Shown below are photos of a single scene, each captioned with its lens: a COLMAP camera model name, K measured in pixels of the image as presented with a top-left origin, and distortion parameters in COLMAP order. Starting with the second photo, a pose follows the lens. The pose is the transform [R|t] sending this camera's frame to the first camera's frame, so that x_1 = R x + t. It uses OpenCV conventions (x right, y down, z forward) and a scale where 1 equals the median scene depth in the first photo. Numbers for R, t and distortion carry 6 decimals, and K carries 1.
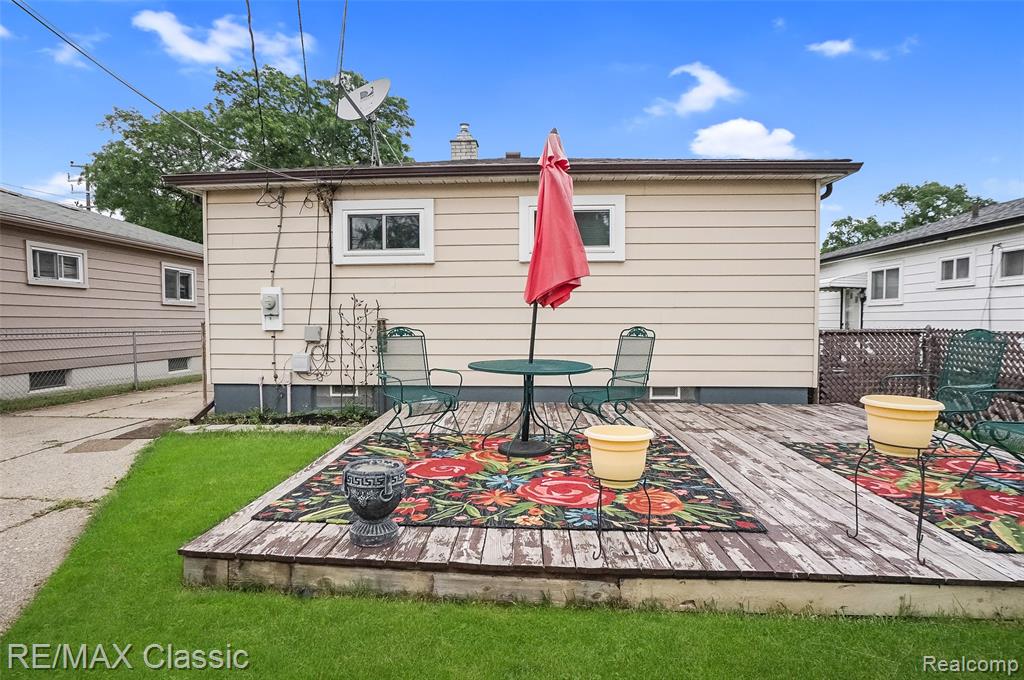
lens RADIAL K [[535.1, 0, 512.0], [0, 535.1, 340.0], [0, 0, 1]] dist [-0.028984, 0.000583]
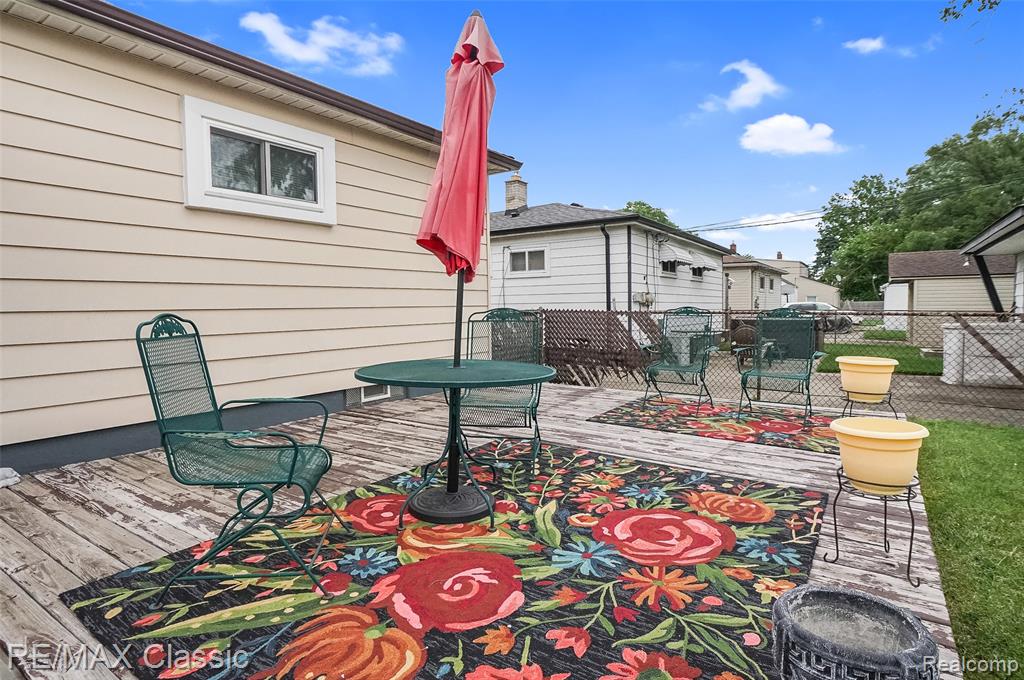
lens RADIAL K [[535.1, 0, 512.0], [0, 535.1, 340.0], [0, 0, 1]] dist [-0.028984, 0.000583]
pose [[0.535730, -0.059942, 0.842259, -0.550281], [0.047025, 0.998047, 0.041119, -0.011322], [-0.843079, 0.017579, 0.537502, 0.738263]]
